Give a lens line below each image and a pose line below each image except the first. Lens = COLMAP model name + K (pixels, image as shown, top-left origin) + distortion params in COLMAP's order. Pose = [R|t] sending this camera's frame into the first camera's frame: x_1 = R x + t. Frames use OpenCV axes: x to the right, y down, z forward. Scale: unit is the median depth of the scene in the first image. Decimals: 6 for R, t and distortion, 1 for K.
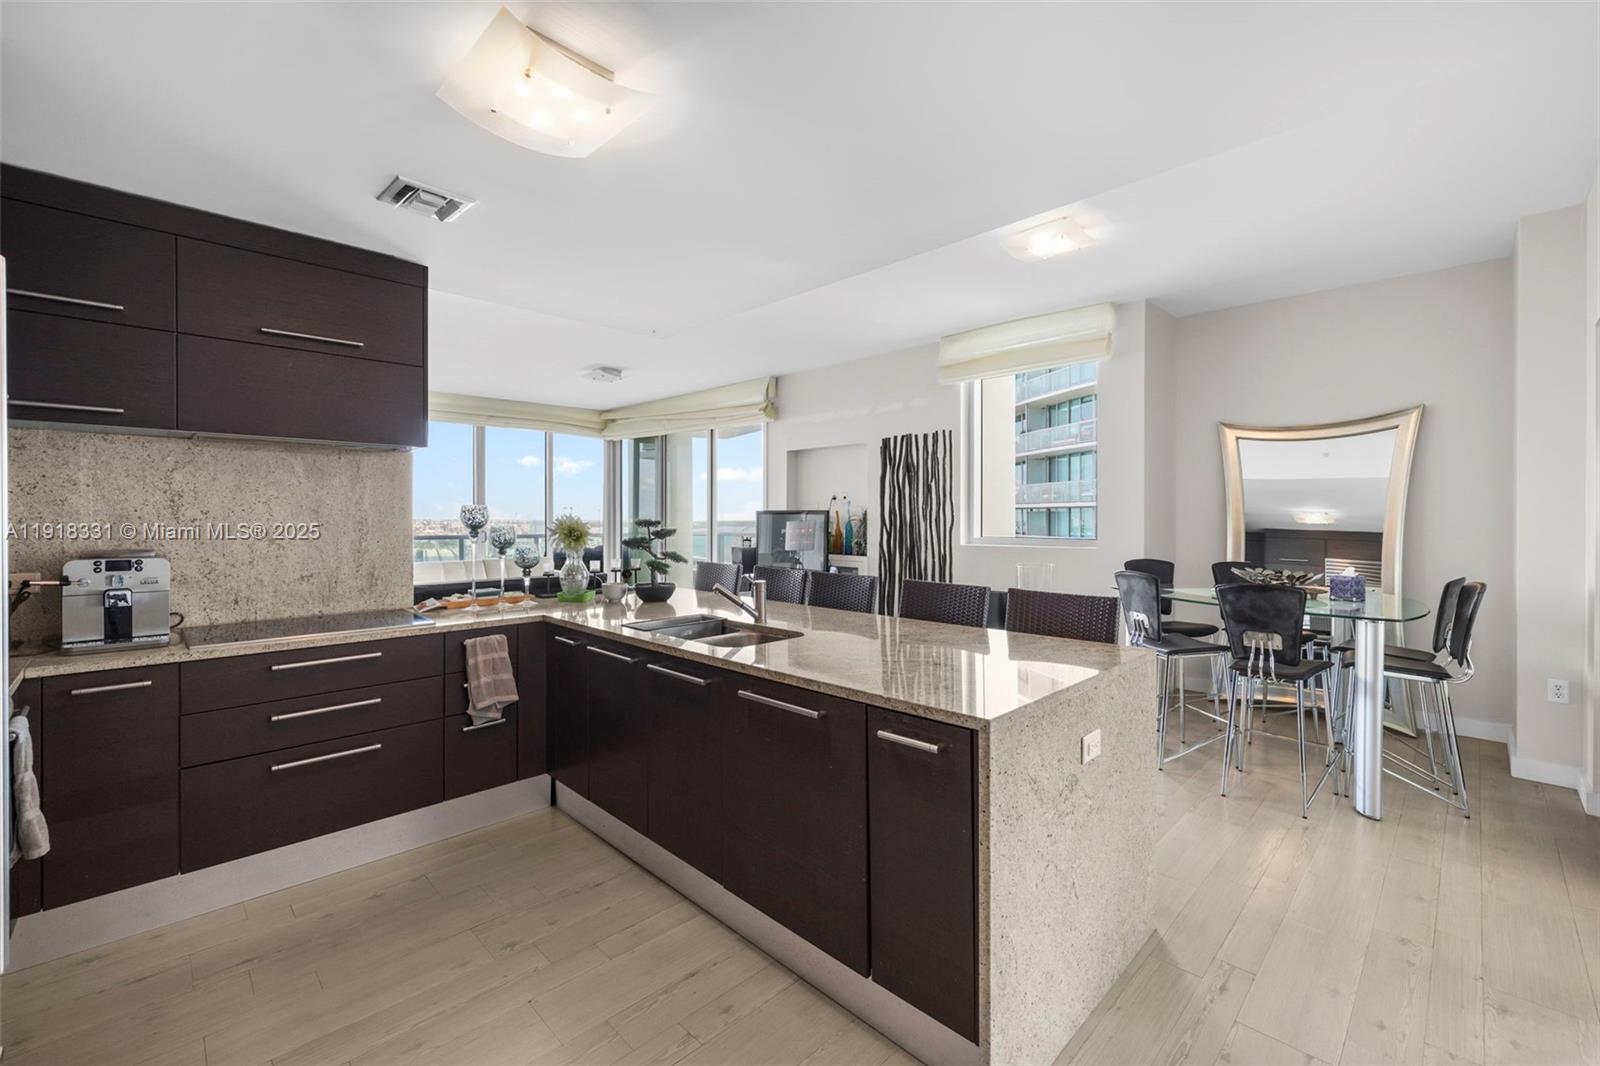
lens RADIAL K [[672.2, 0, 798.4], [0, 672.2, 519.8], [0, 0, 1]] dist [0.002235, -0.000004]
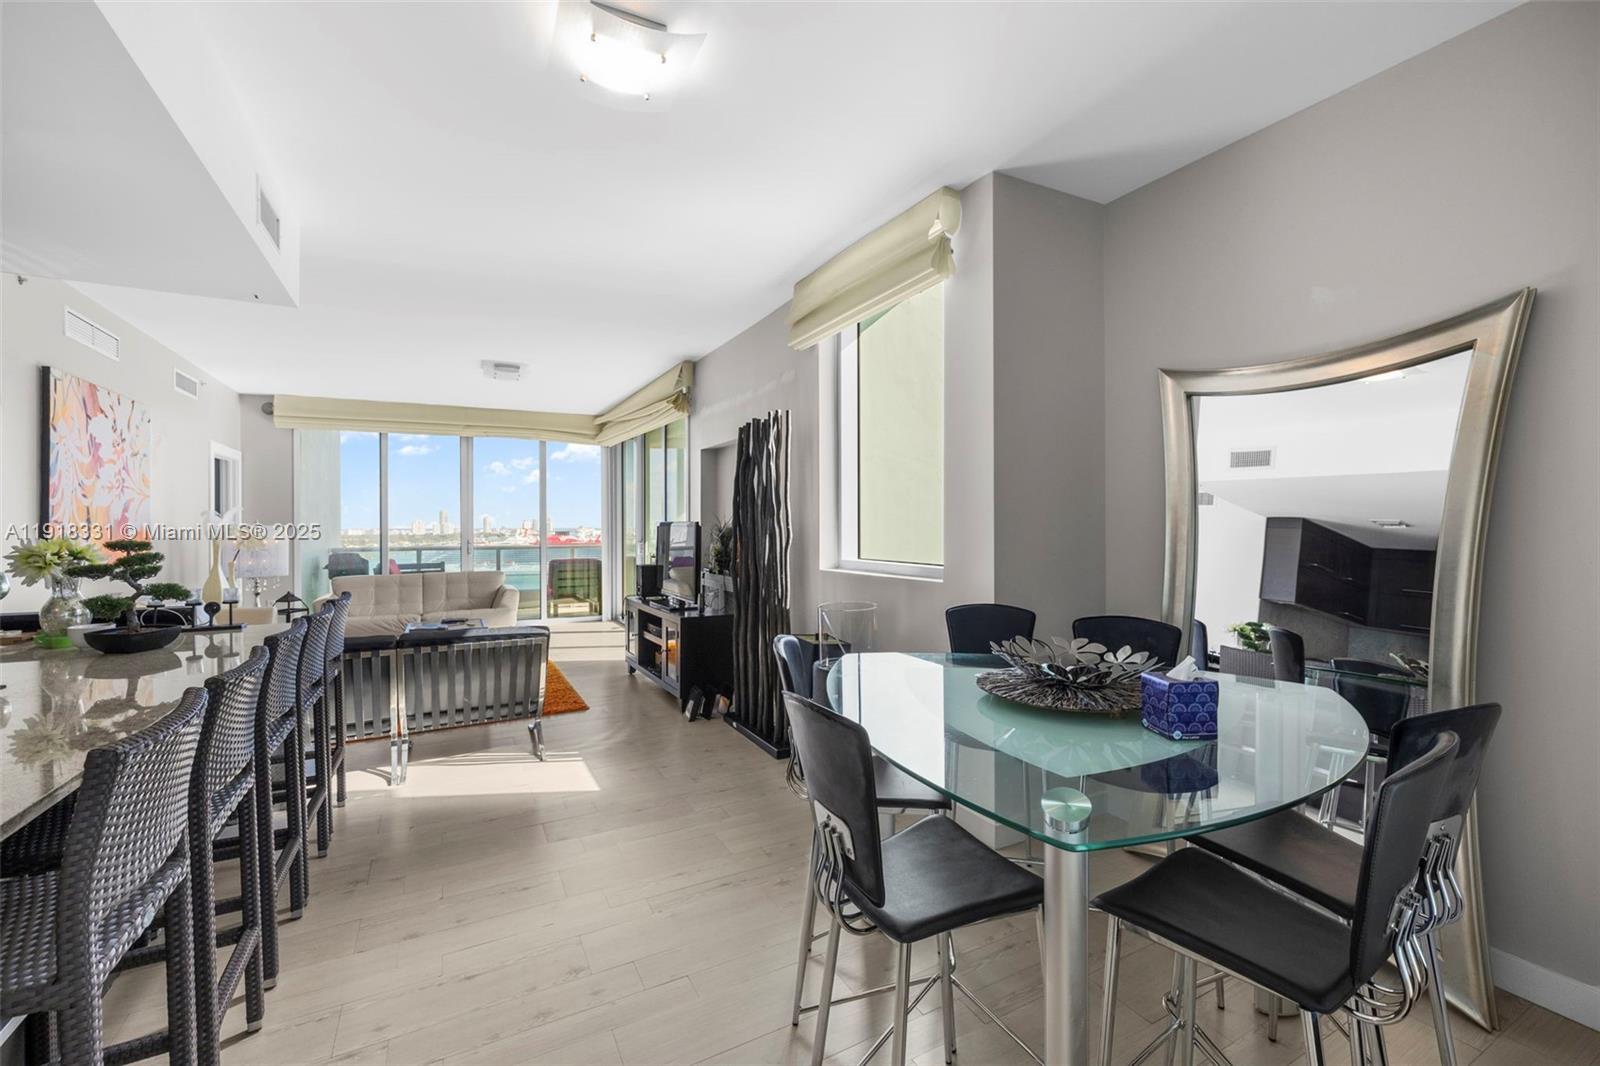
lens RADIAL K [[672.2, 0, 801.5], [0, 672.2, 520.4], [0, 0, 1]] dist [0.002235, -0.000004]
pose [[0.956567, -0.005446, -0.291462, 0.762327], [0.002752, 0.999950, -0.009653, -0.015871], [0.291500, 0.008431, 0.956534, 0.547678]]
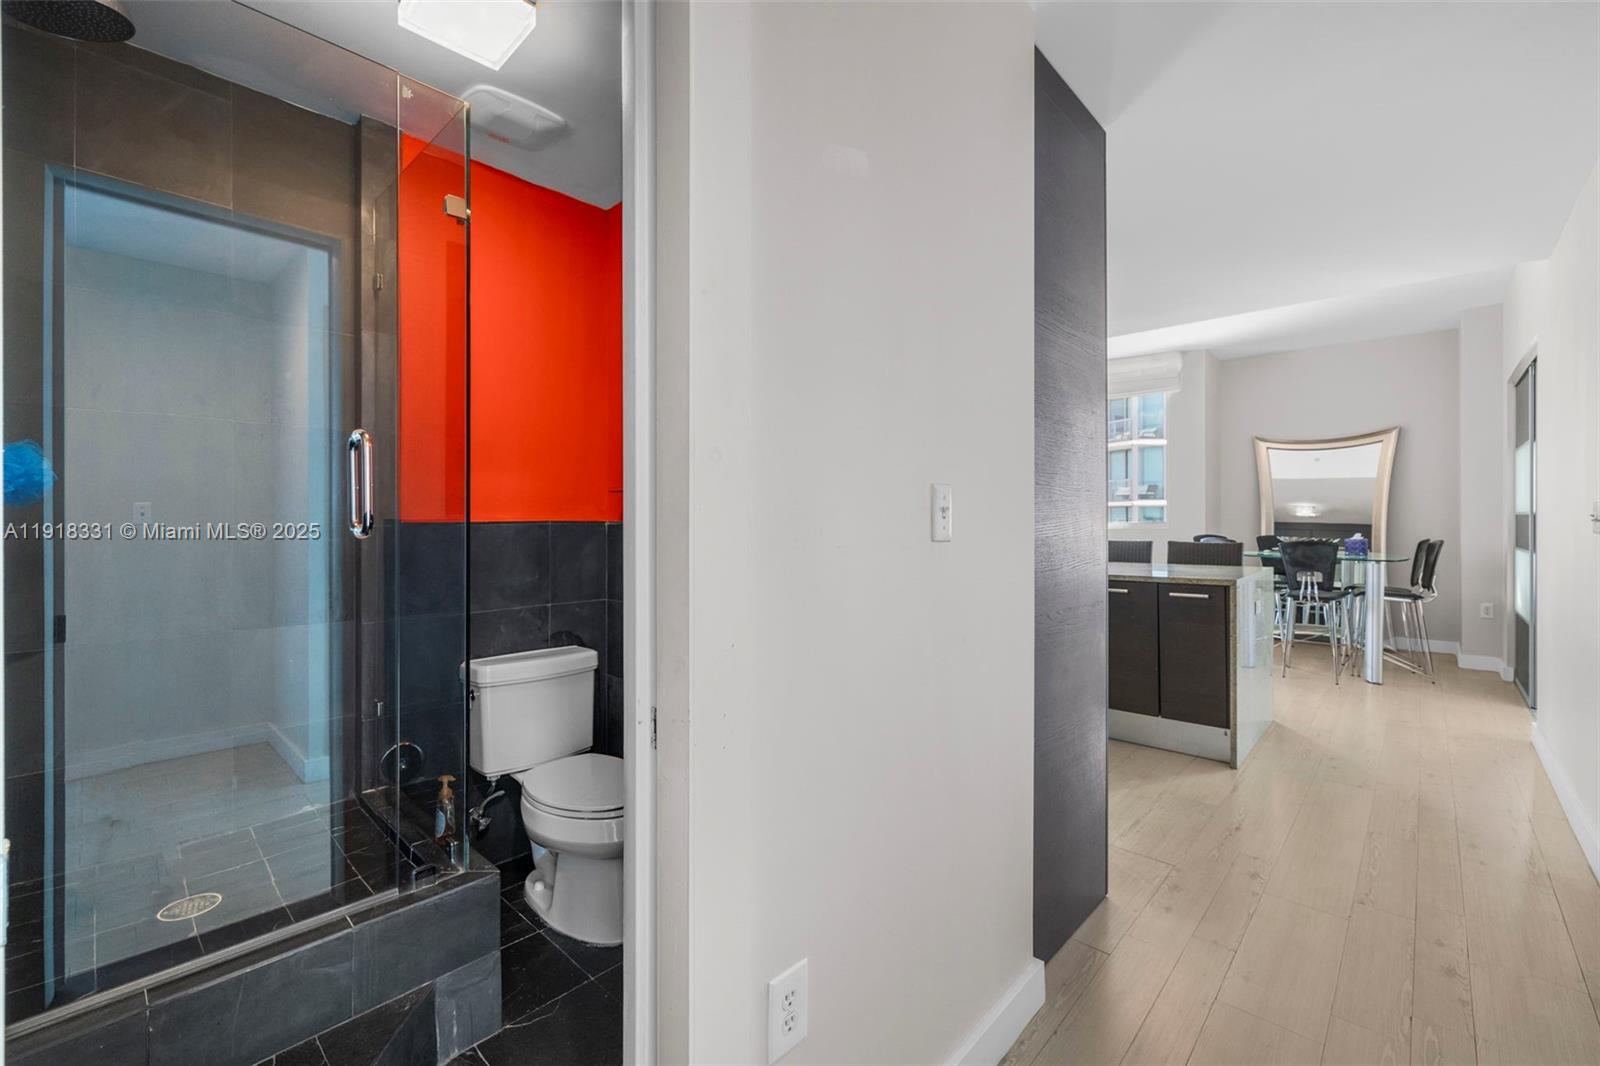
lens RADIAL K [[672.2, 0, 803.1], [0, 672.2, 519.1], [0, 0, 1]] dist [0.002235, -0.000004]
pose [[0.999054, -0.001419, 0.043462, -0.541412], [0.001598, 0.999990, -0.004102, 0.043858], [-0.043456, 0.004167, 0.999047, -0.507613]]
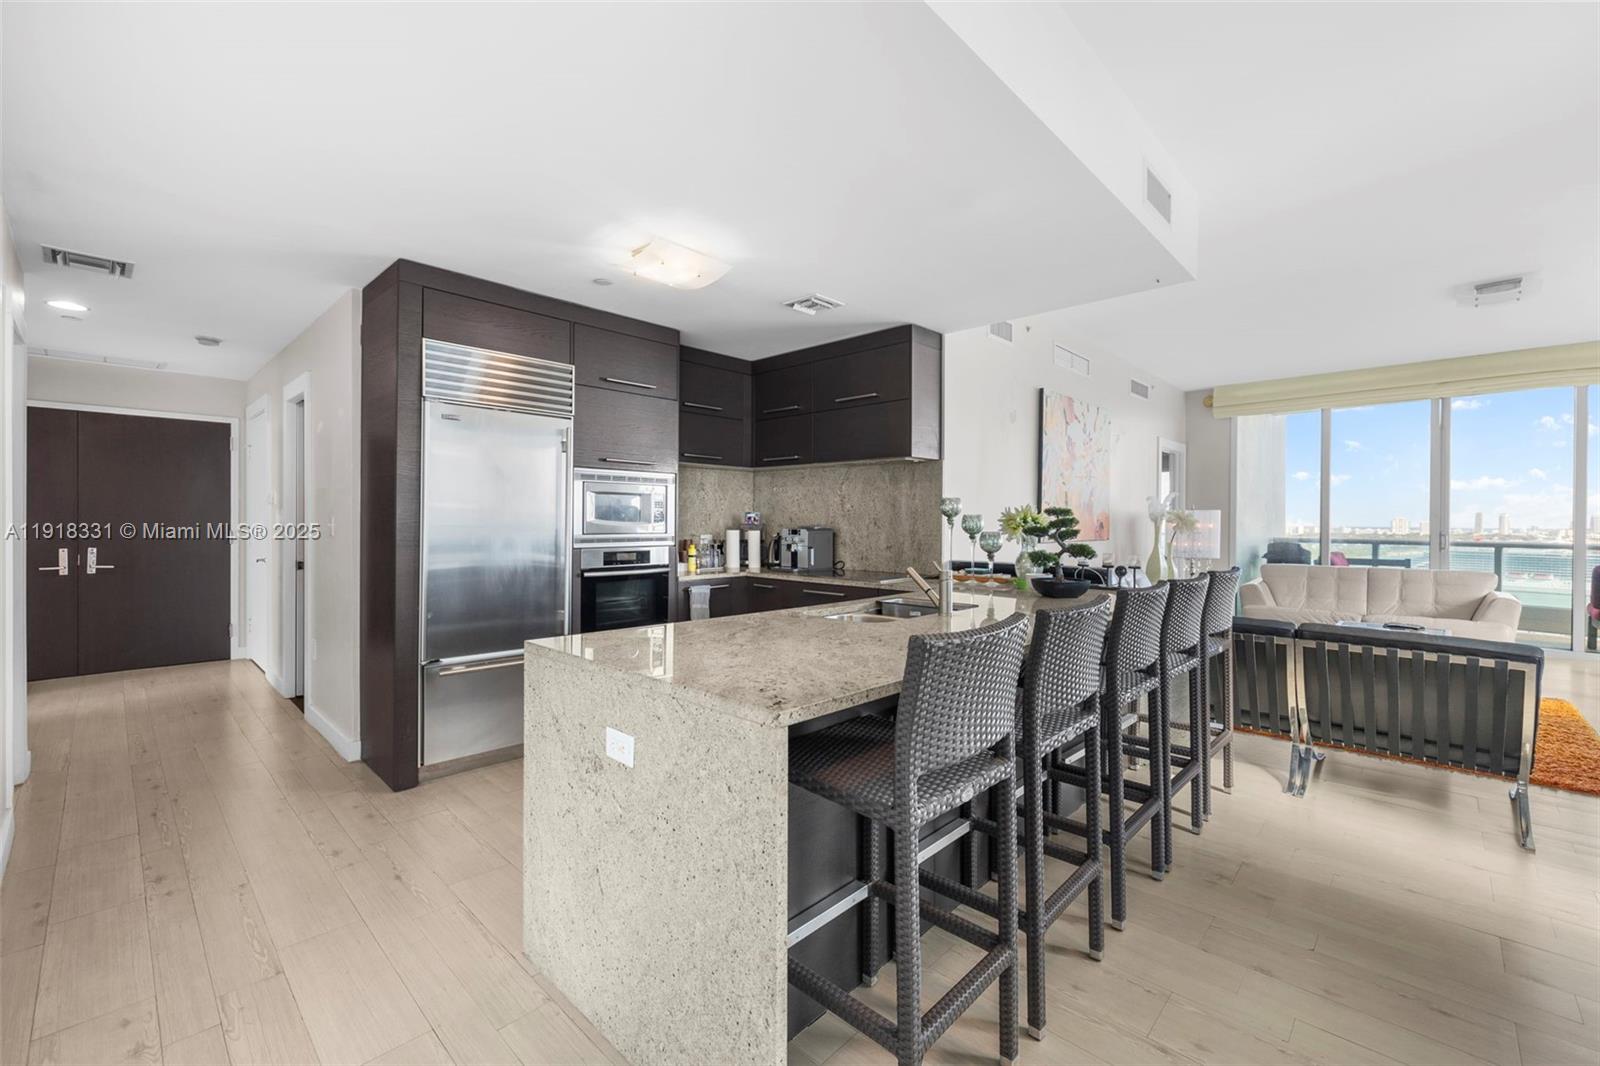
lens RADIAL K [[672.2, 0, 794.2], [0, 672.2, 520.9], [0, 0, 1]] dist [0.002235, -0.000004]
pose [[0.026156, 0.004418, -0.999648, 0.742703], [-0.012829, 0.999909, 0.004084, 0.018349], [0.999576, 0.012718, 0.026210, 0.666771]]
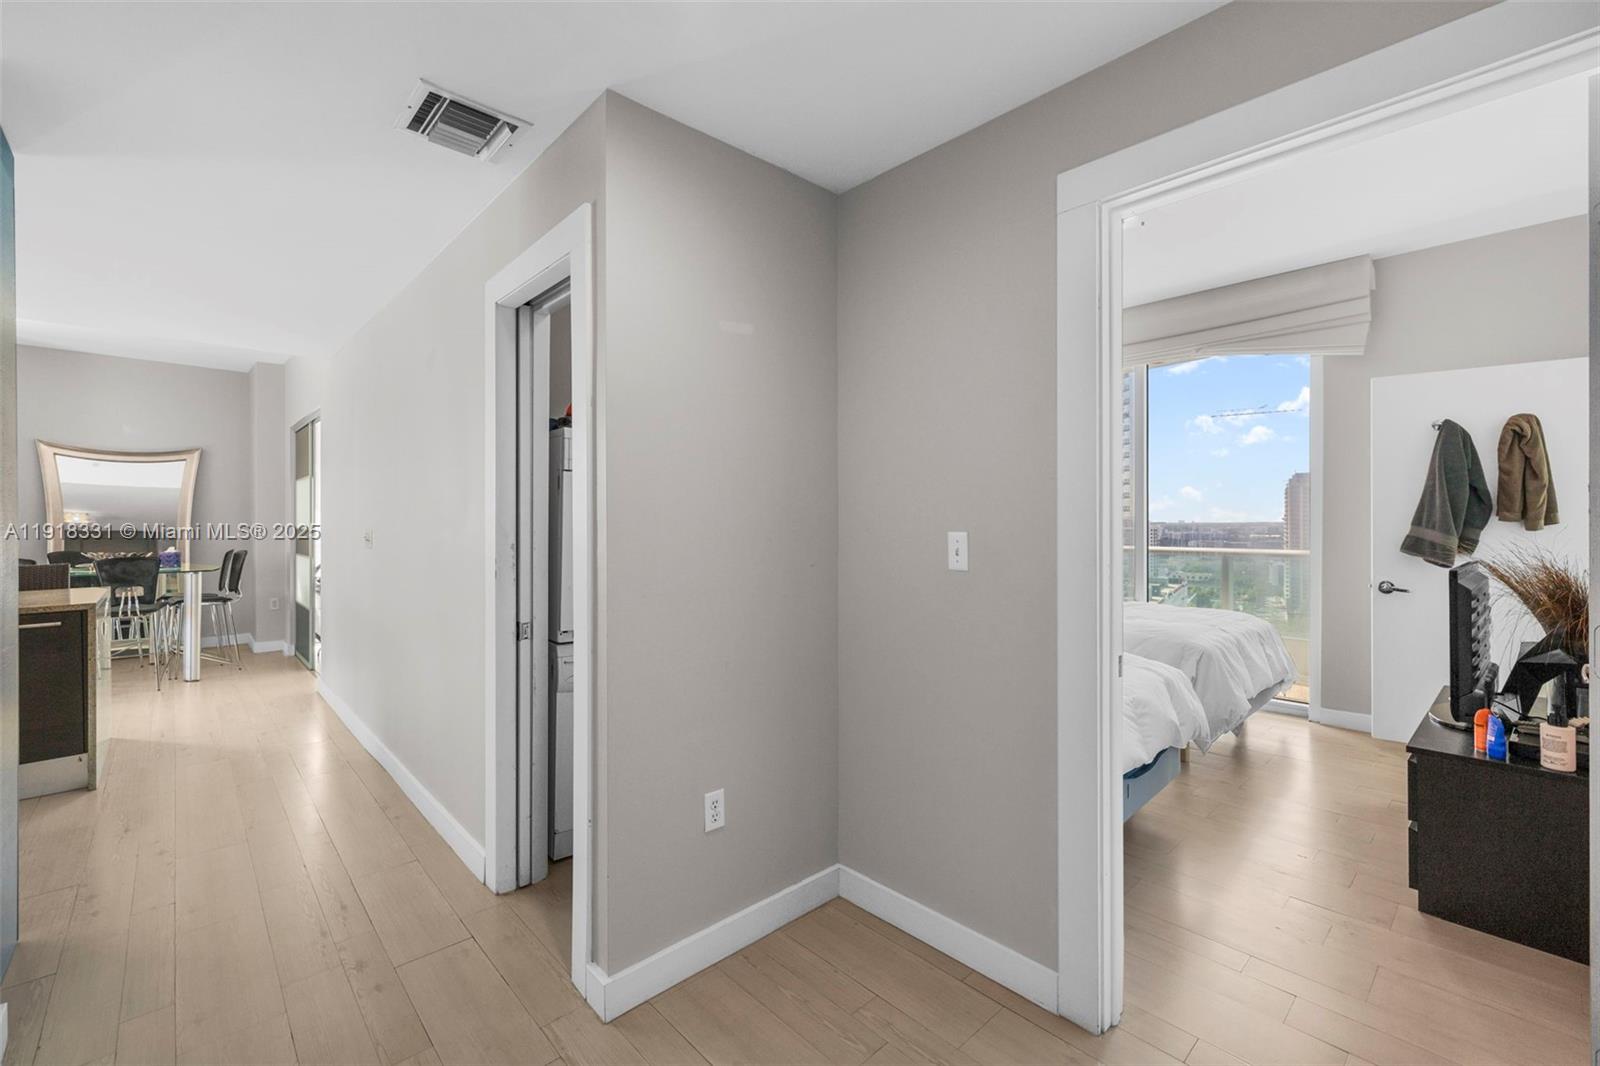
lens RADIAL K [[672.2, 0, 799.7], [0, 672.2, 525.1], [0, 0, 1]] dist [0.002235, -0.000004]
pose [[0.031100, -0.006311, 0.999496, -0.826239], [0.003308, 0.999975, 0.006211, 0.012433], [-0.999511, 0.003114, 0.031120, -0.623997]]
